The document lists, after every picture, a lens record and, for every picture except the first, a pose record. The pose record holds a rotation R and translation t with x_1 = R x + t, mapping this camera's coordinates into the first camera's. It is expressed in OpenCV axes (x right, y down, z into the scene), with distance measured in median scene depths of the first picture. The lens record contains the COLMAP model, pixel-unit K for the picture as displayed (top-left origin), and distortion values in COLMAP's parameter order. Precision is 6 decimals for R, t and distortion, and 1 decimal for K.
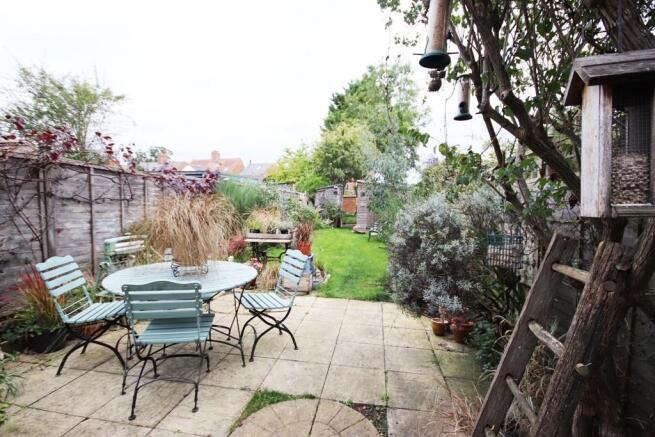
lens RADIAL K [[306.9, 0, 330.9], [0, 306.9, 218.2], [0, 0, 1]] dist [0.012671, -0.011225]
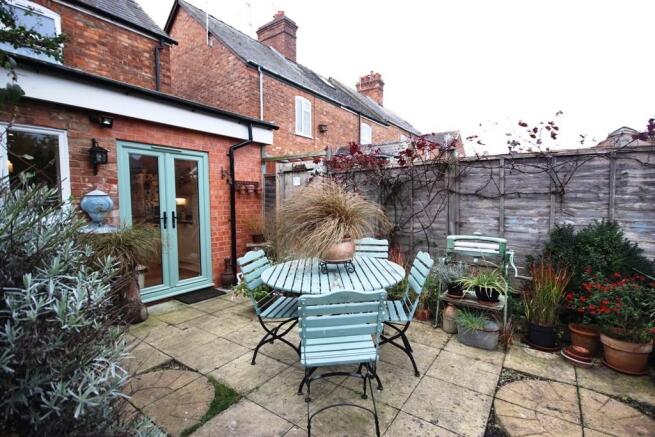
lens RADIAL K [[306.9, 0, 330.9], [0, 306.9, 218.2], [0, 0, 1]] dist [0.012671, -0.011225]
pose [[-0.435577, 0.051018, -0.898705, 0.309101], [-0.035503, 0.996642, 0.073785, -0.044379], [0.899451, 0.064046, -0.432303, 1.060909]]
